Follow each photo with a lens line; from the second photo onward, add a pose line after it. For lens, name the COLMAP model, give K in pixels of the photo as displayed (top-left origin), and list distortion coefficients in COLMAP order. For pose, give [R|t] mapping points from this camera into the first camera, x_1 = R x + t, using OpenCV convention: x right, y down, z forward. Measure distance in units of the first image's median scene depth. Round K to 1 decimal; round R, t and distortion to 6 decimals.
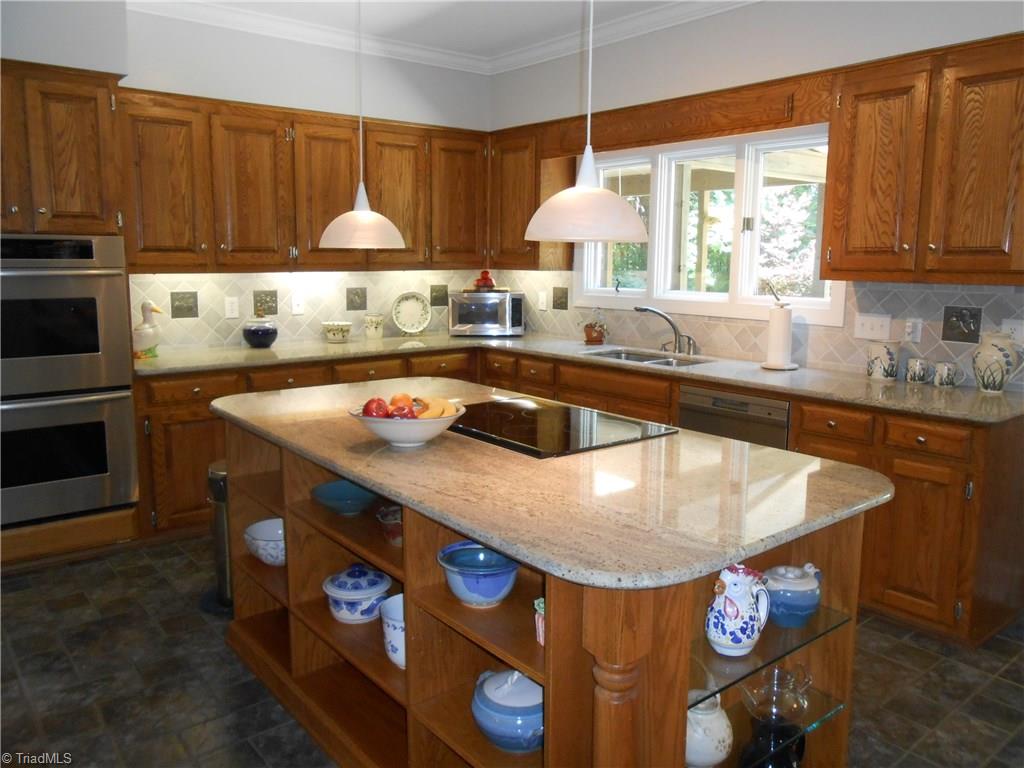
lens RADIAL K [[780.3, 0, 513.7], [0, 780.3, 379.1], [0, 0, 1]] dist [-0.024244, 0.017053]
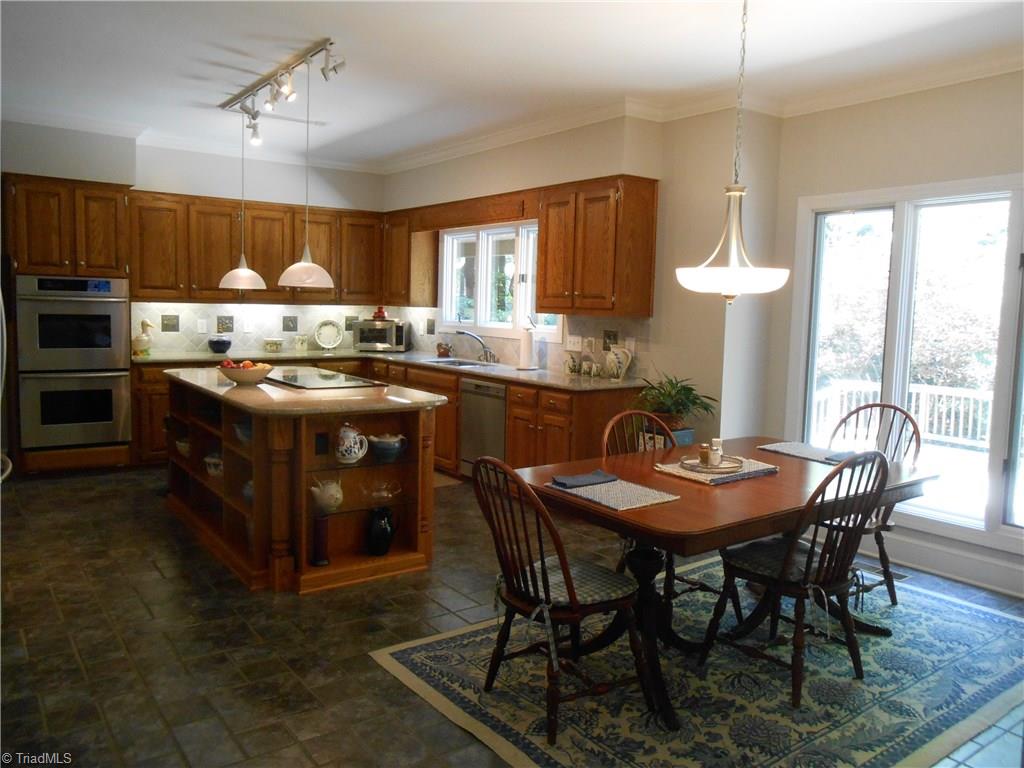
lens RADIAL K [[780.3, 0, 509.8], [0, 780.3, 387.1], [0, 0, 1]] dist [-0.024244, 0.017053]
pose [[0.997837, 0.026277, -0.060261, 0.351244], [-0.029160, 0.998446, -0.047484, 0.085787], [0.058919, 0.049139, 0.997053, -0.504252]]
